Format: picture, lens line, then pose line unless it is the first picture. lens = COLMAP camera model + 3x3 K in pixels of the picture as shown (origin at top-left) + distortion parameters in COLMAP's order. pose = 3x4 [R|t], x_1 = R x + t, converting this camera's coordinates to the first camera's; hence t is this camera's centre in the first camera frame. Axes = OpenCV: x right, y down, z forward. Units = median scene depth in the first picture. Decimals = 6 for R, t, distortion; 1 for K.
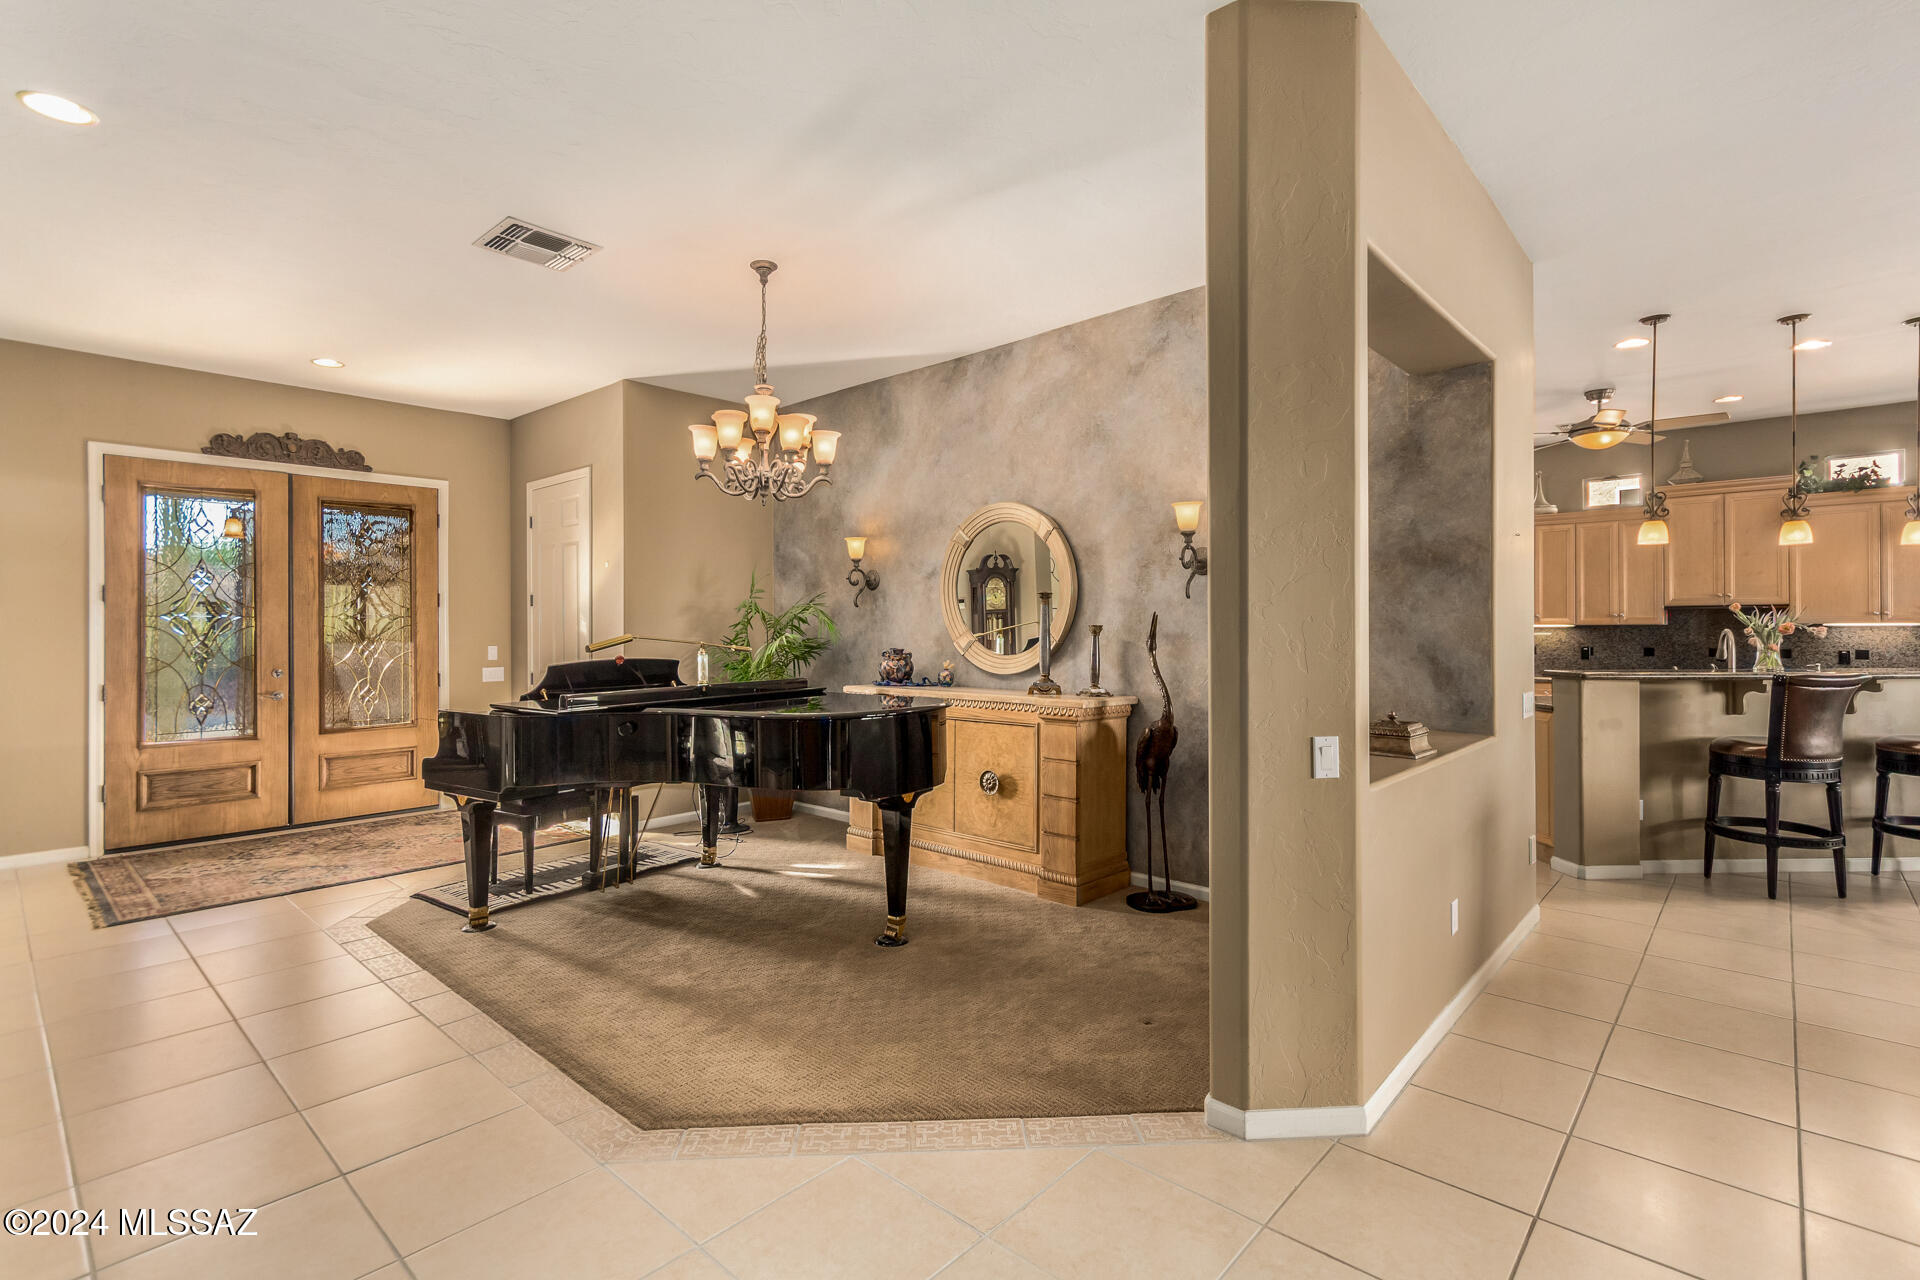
lens RADIAL K [[891.2, 0, 959.4], [0, 891.2, 628.0], [0, 0, 1]] dist [0.005749, 0.001278]
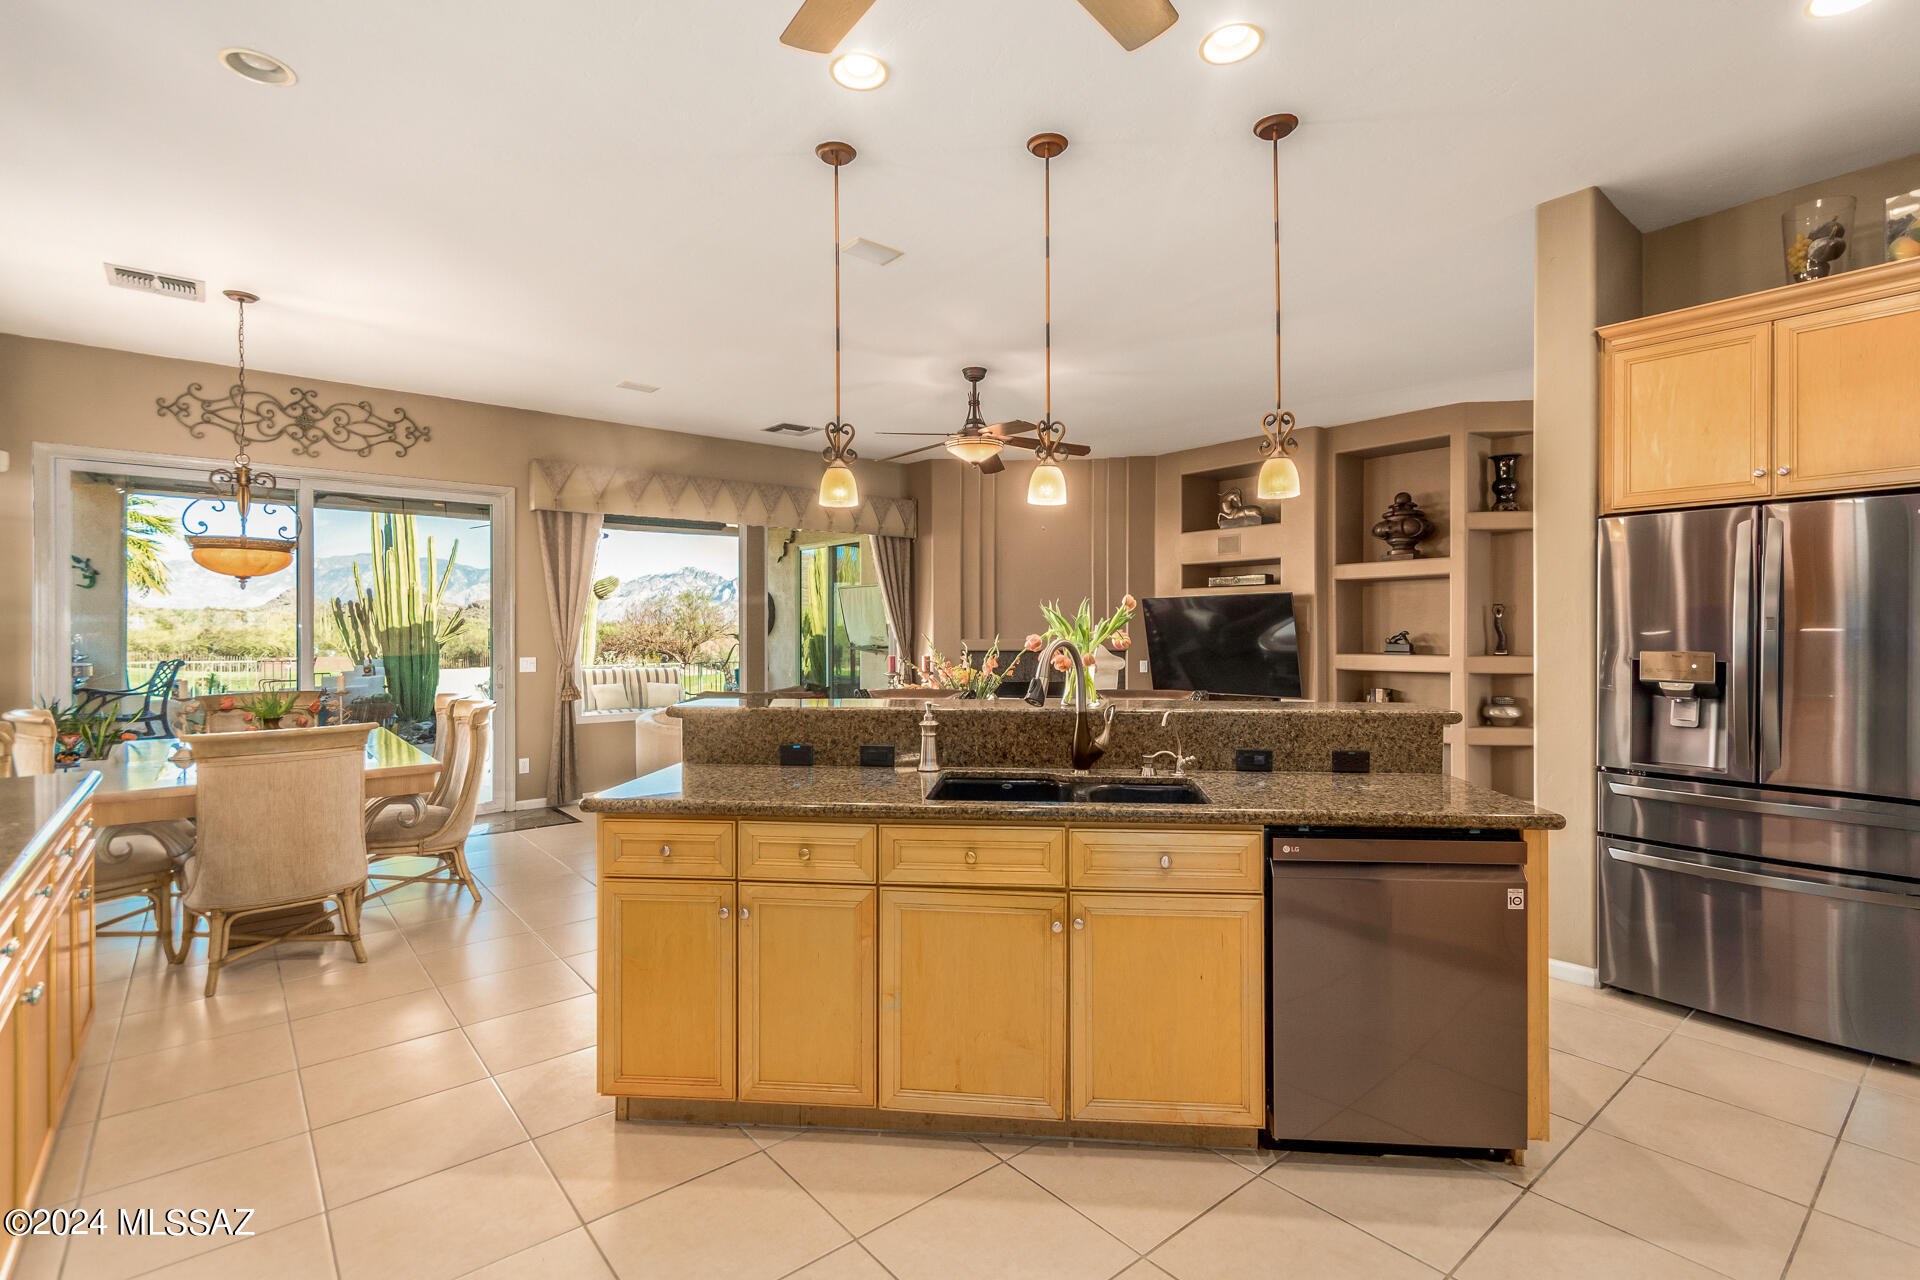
lens RADIAL K [[891.2, 0, 966.1], [0, 891.2, 629.8], [0, 0, 1]] dist [0.005749, 0.001278]
pose [[-0.991091, 0.005215, 0.133084, 0.897775], [0.005254, 0.999986, -0.000057, -0.004798], [-0.133083, 0.000643, -0.991105, 1.616960]]
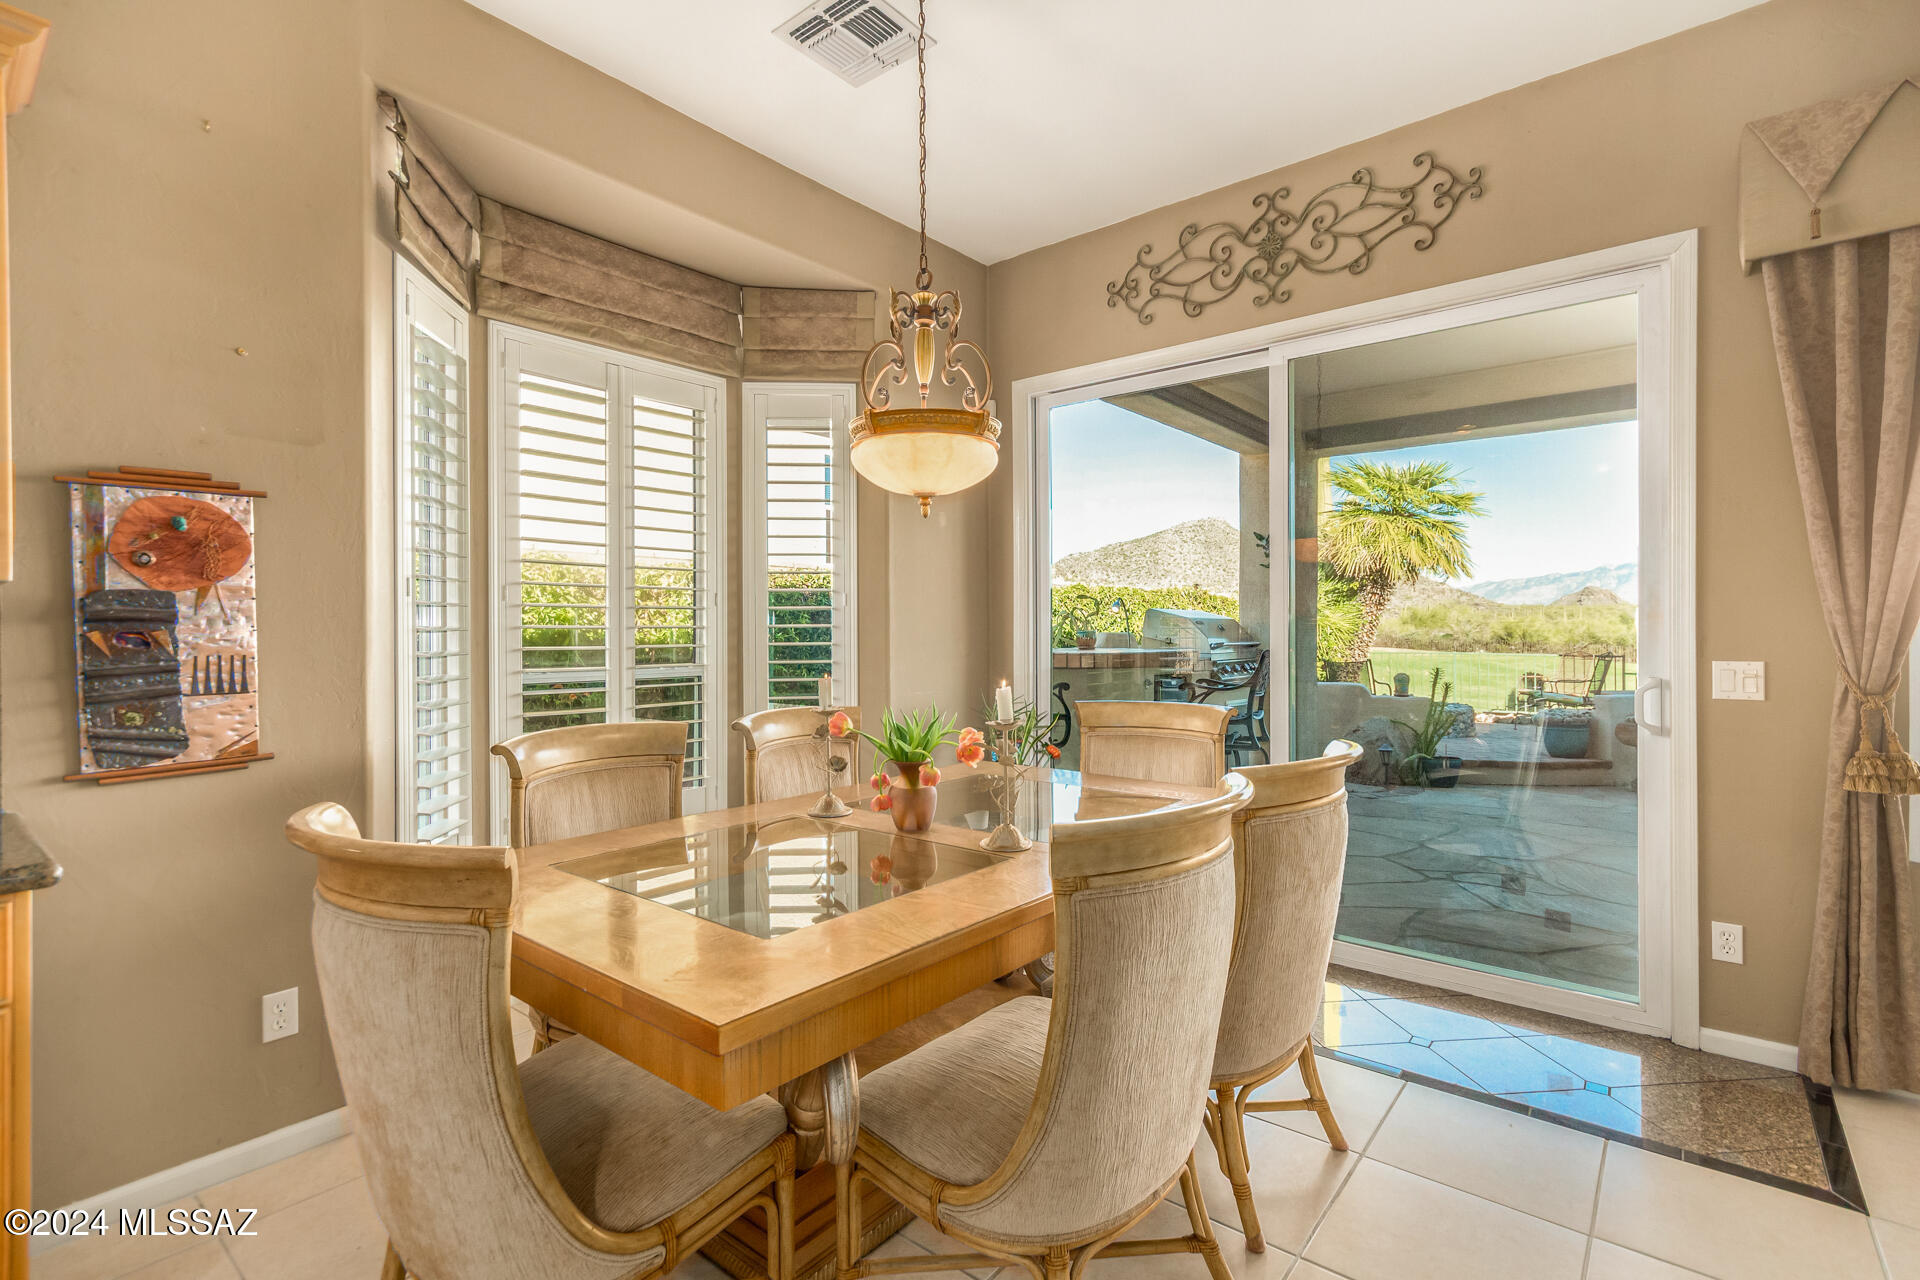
lens RADIAL K [[891.2, 0, 964.7], [0, 891.2, 633.1], [0, 0, 1]] dist [0.005749, 0.001278]
pose [[-0.058035, 0.000795, 0.998314, 1.250807], [0.007253, 0.999974, -0.000374, 0.013921], [-0.998288, 0.007219, -0.058039, 0.826075]]
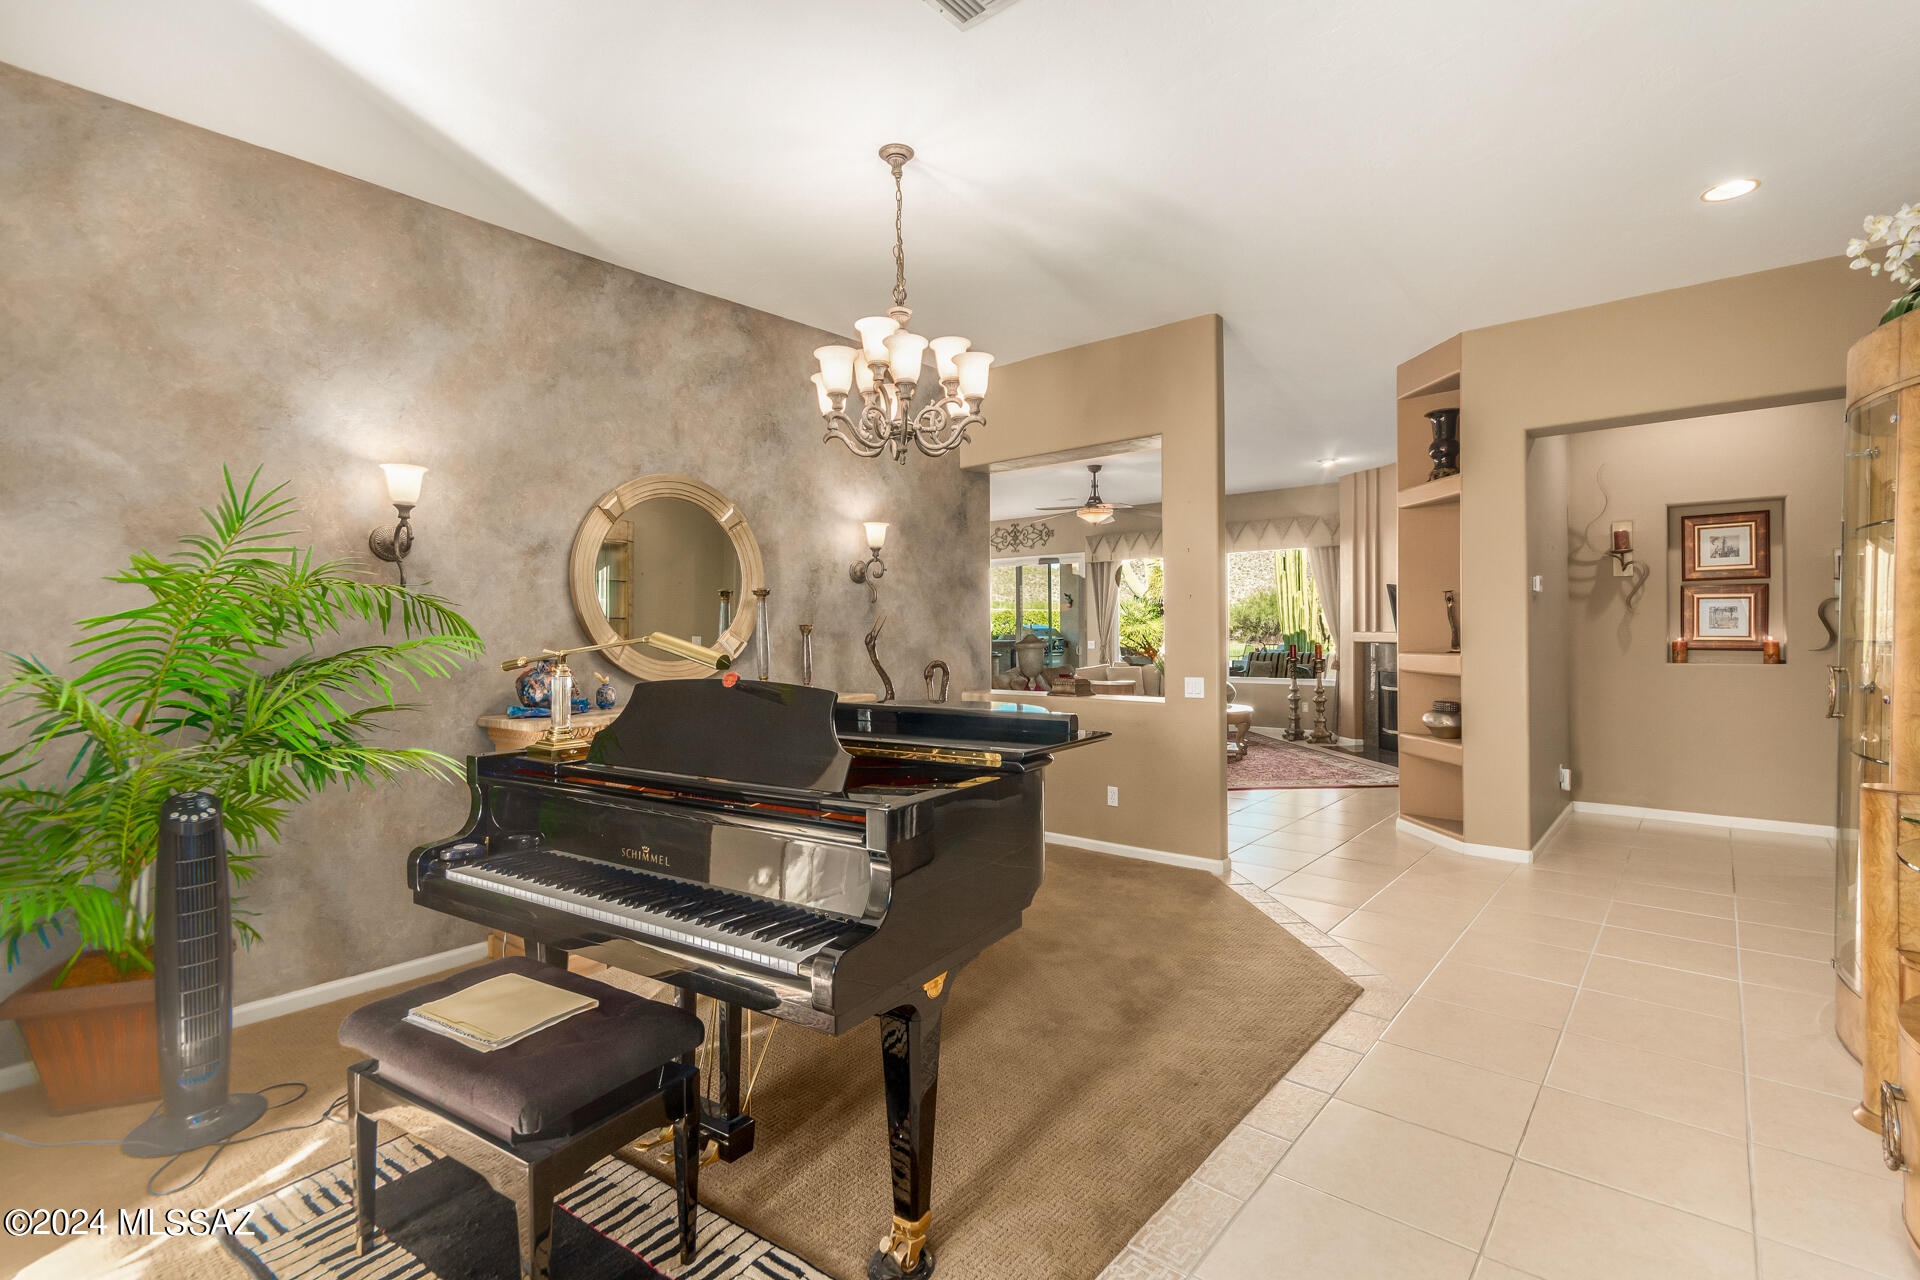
lens RADIAL K [[891.2, 0, 976.5], [0, 891.2, 630.9], [0, 0, 1]] dist [0.005749, 0.001278]
pose [[-0.053847, 0.002946, 0.998545, -0.831653], [0.010275, 0.999944, -0.002396, 0.007502], [-0.998496, 0.010131, -0.053874, 0.814379]]
